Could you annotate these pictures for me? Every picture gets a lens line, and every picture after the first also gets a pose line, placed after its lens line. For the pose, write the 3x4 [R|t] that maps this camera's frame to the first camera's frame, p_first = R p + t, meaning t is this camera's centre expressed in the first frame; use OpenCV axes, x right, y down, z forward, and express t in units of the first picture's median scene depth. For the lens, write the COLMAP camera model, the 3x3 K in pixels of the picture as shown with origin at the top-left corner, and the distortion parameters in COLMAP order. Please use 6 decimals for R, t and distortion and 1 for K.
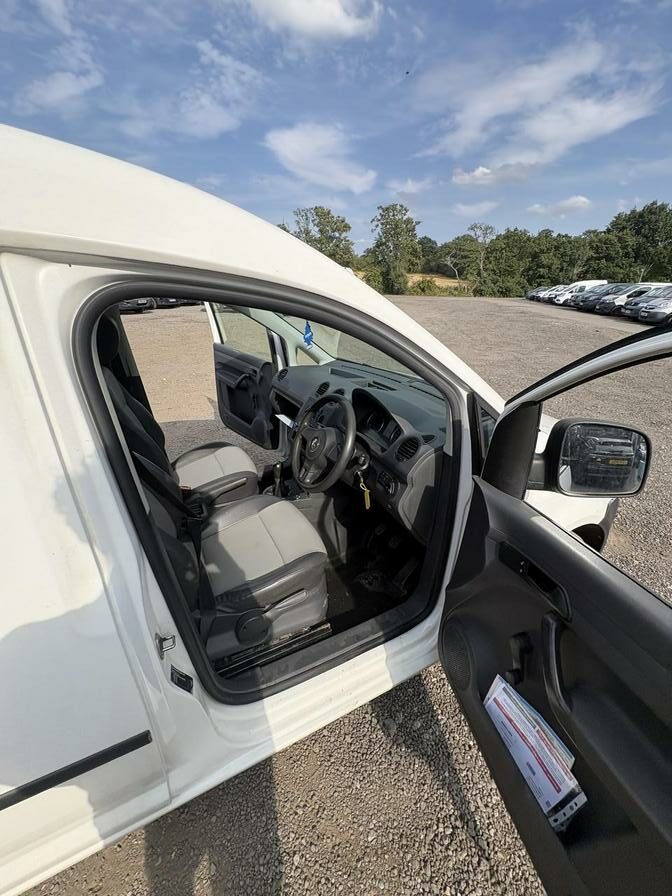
lens RADIAL K [[356.2, 0, 338.6], [0, 356.2, 448.5], [0, 0, 1]] dist [0.002344, 0.000153]
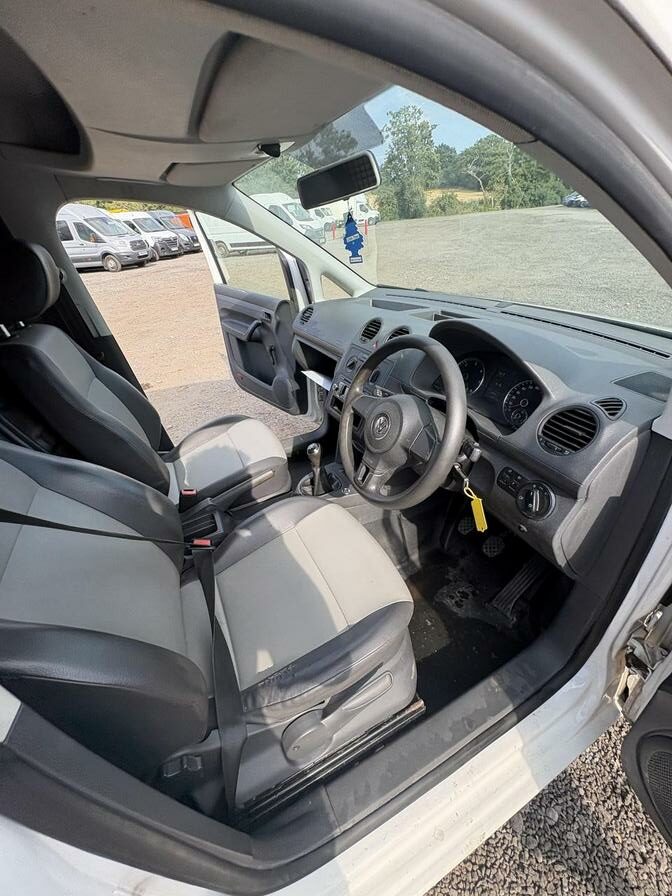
lens RADIAL K [[360.6, 0, 340.9], [0, 360.6, 443.5], [0, 0, 1]] dist [0.001201, 0.000213]
pose [[0.995008, -0.072595, -0.068477, -0.064895], [0.081182, 0.987876, 0.132328, -0.046838], [0.058041, -0.137227, 0.988838, 0.279918]]
